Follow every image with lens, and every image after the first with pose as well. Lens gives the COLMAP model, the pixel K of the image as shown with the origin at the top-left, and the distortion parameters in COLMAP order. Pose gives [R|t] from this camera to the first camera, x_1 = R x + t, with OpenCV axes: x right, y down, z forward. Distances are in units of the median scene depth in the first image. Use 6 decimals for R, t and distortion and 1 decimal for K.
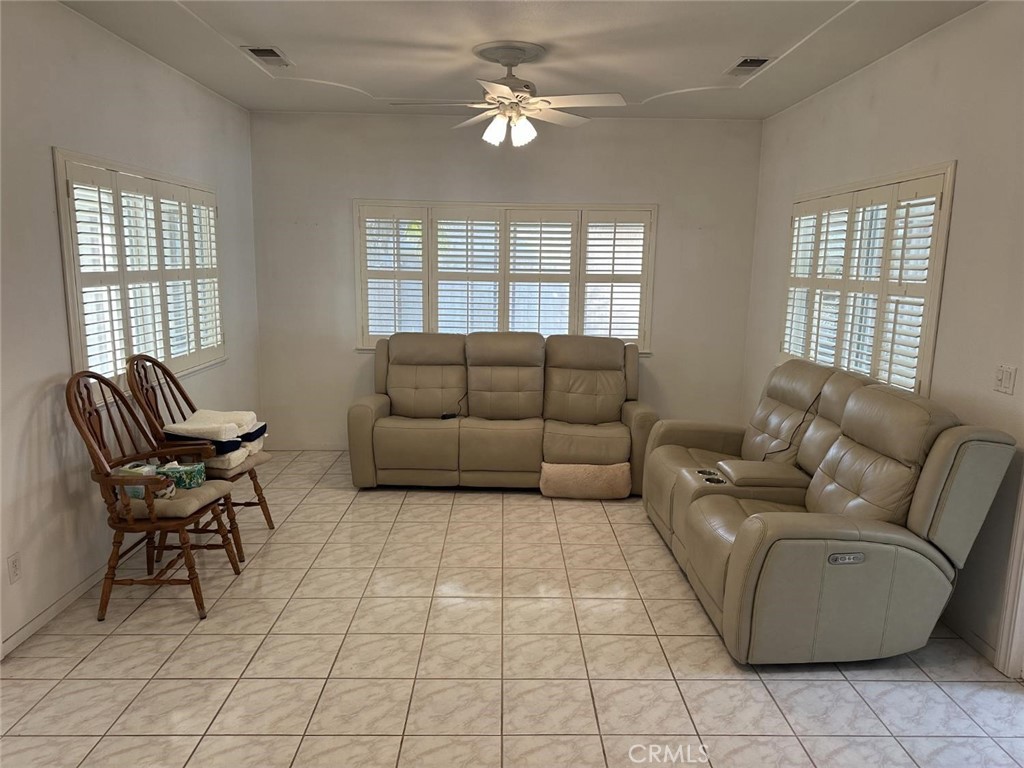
lens RADIAL K [[722.9, 0, 512.0], [0, 722.9, 384.0], [0, 0, 1]] dist [0.209944, -0.384410]
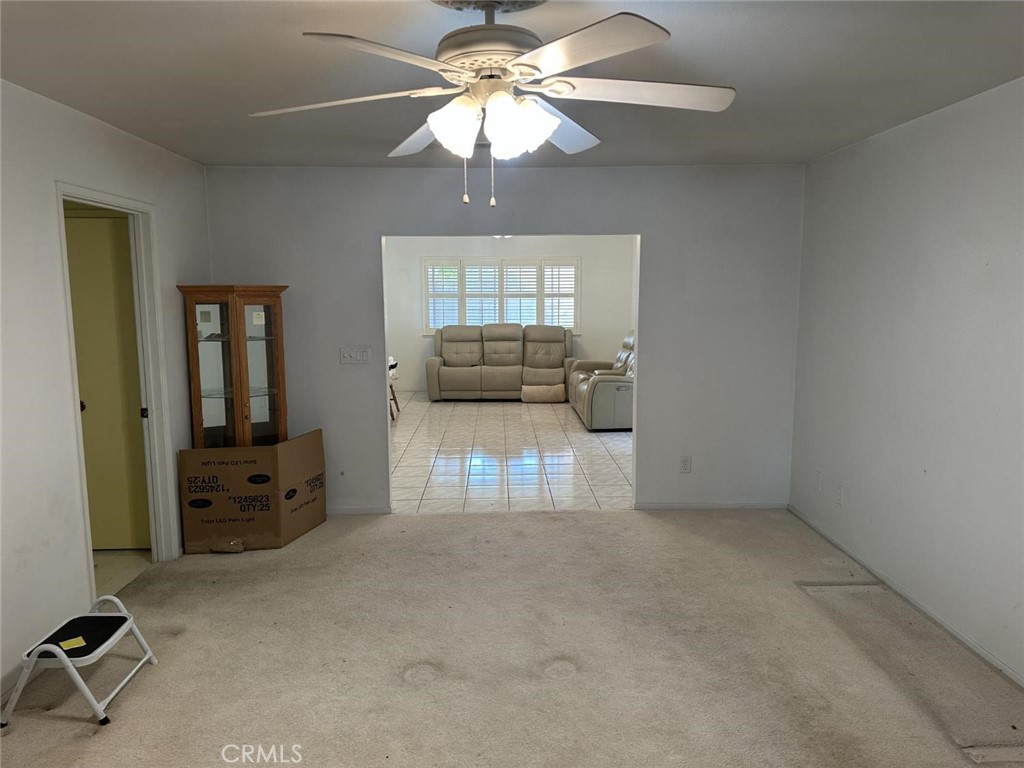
lens RADIAL K [[722.9, 0, 512.0], [0, 722.9, 384.0], [0, 0, 1]] dist [0.209944, -0.384410]
pose [[0.999759, -0.021474, 0.004517, 0.003820], [0.021587, 0.999414, -0.026566, 0.141698], [-0.003943, 0.026657, 0.999637, -0.927947]]
